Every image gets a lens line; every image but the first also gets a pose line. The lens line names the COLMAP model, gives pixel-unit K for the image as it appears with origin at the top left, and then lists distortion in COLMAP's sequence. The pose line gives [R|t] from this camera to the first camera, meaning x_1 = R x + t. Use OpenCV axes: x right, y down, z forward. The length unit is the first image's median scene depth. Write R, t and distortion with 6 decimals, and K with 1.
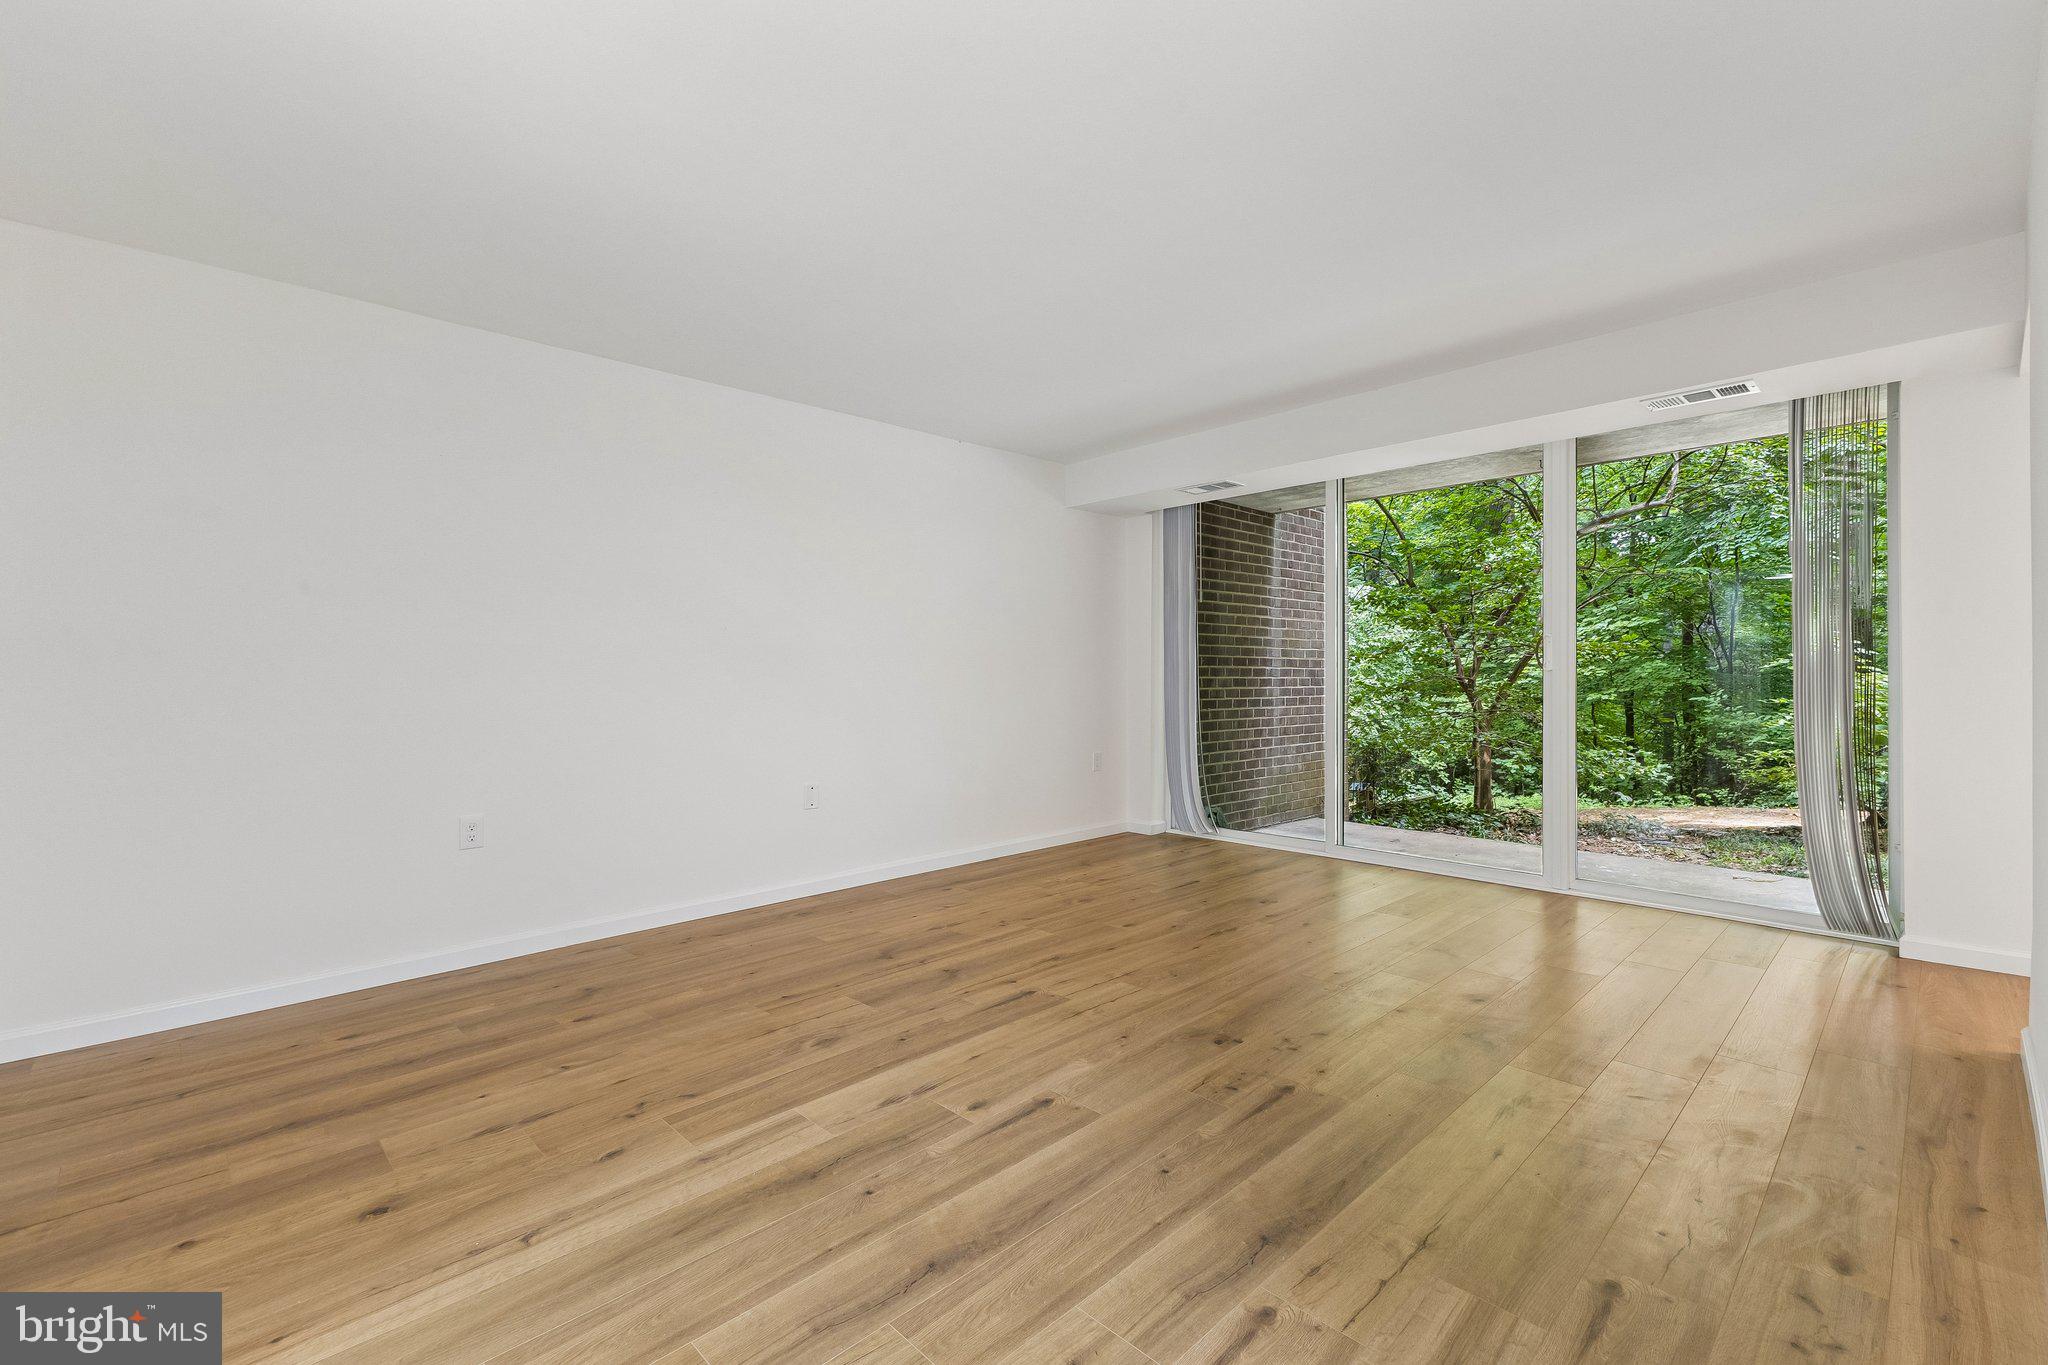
lens RADIAL K [[888.3, 0, 1016.3], [0, 888.3, 696.4], [0, 0, 1]] dist [0.015648, -0.002756]
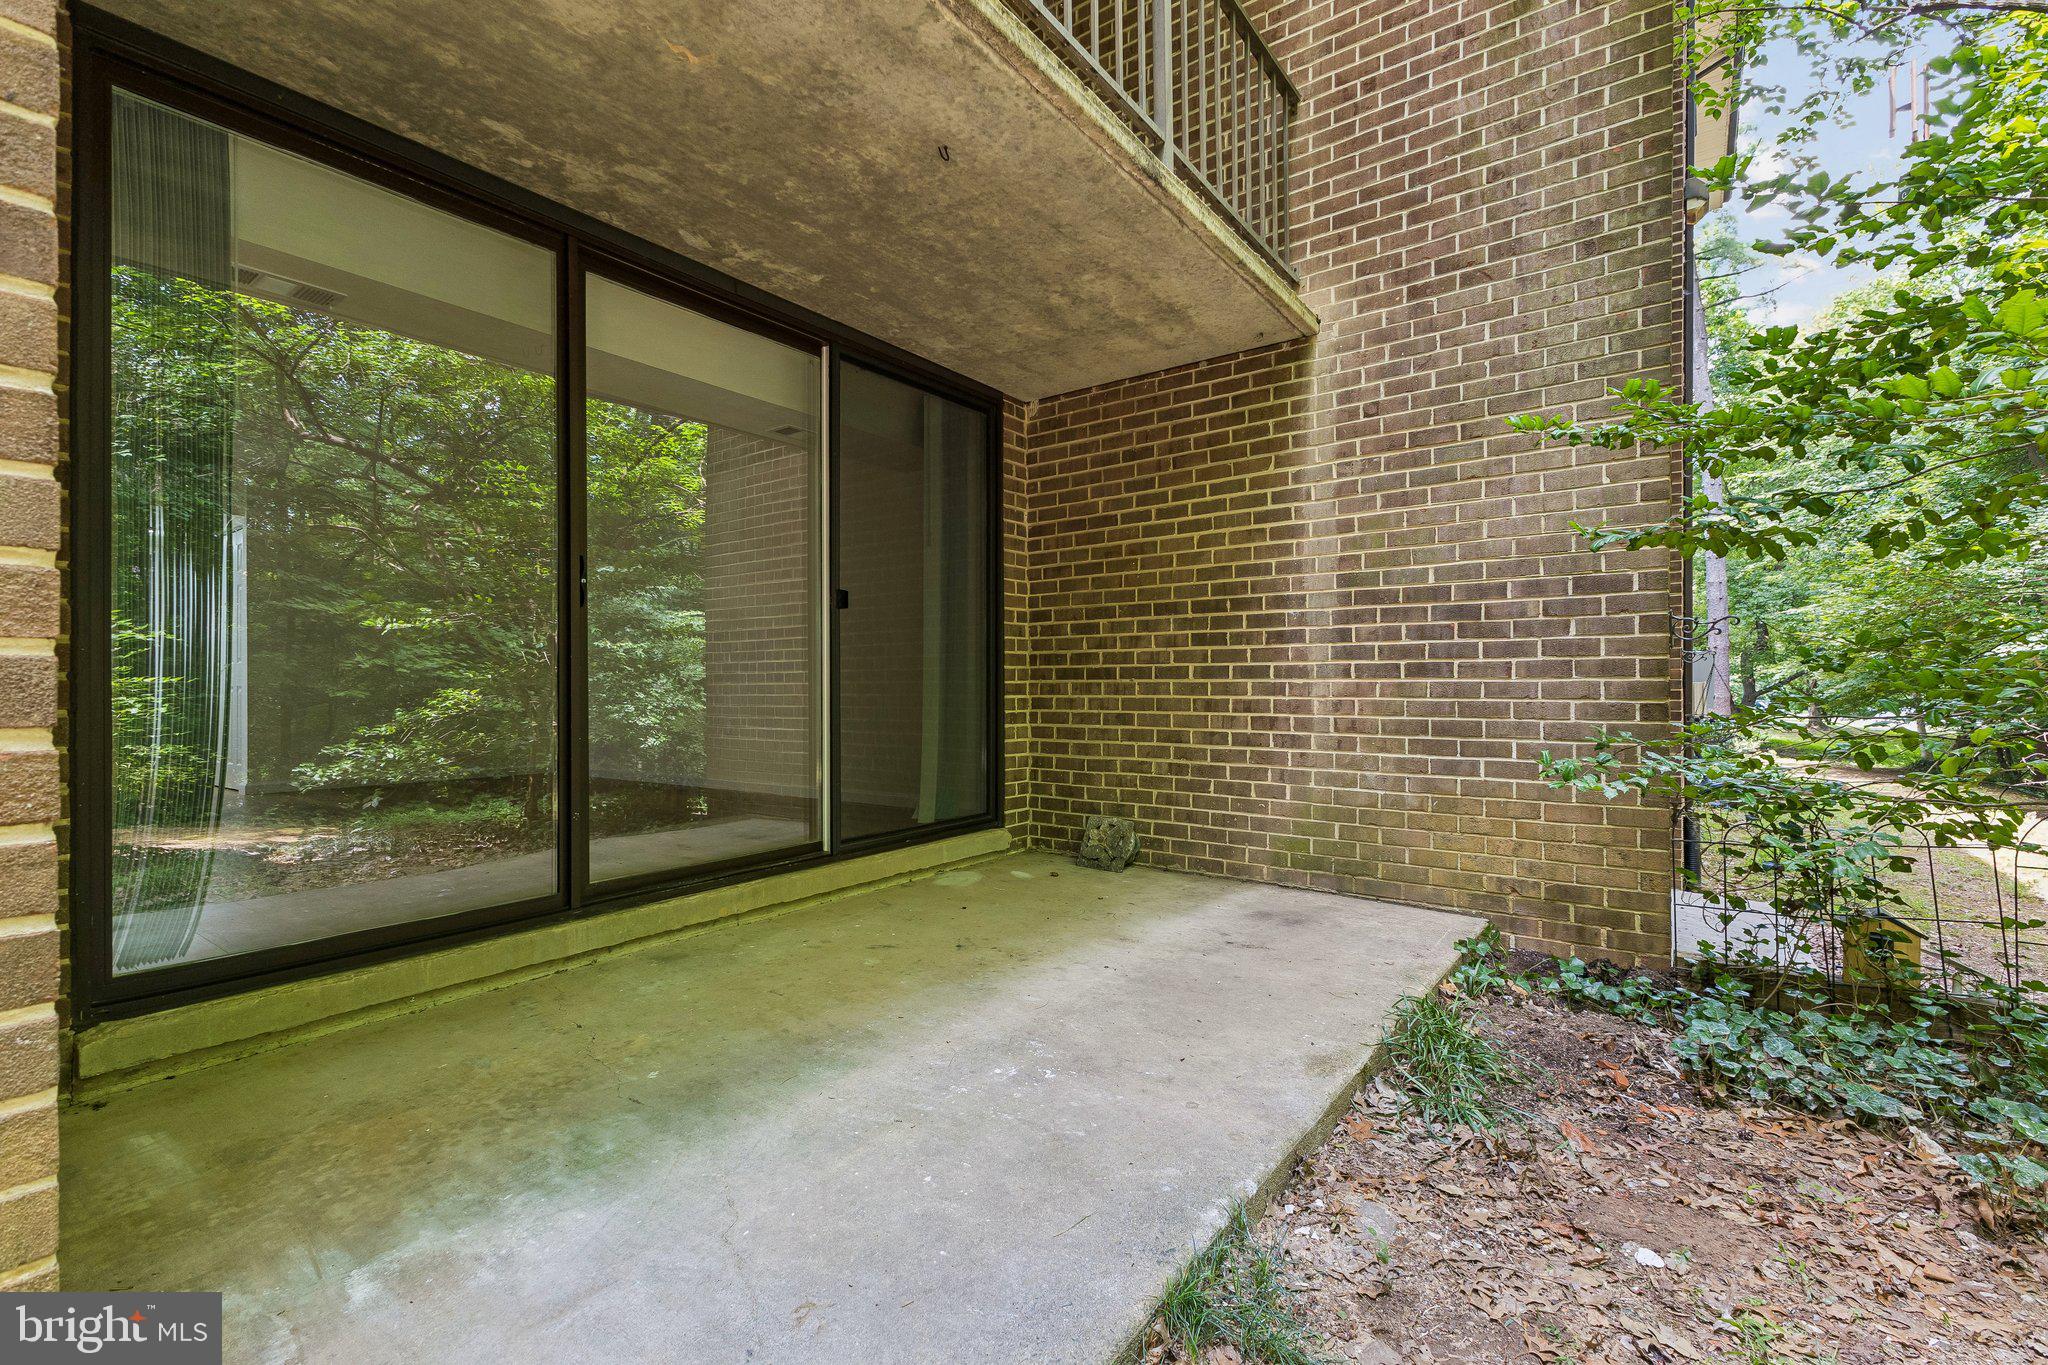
lens RADIAL K [[888.3, 0, 1030.1], [0, 888.3, 688.6], [0, 0, 1]] dist [0.015648, -0.002756]
pose [[0.176882, 0.013274, -0.984143, 0.830176], [-0.014652, 0.999834, 0.010852, 0.014290], [0.984123, 0.012500, 0.177047, 0.744988]]
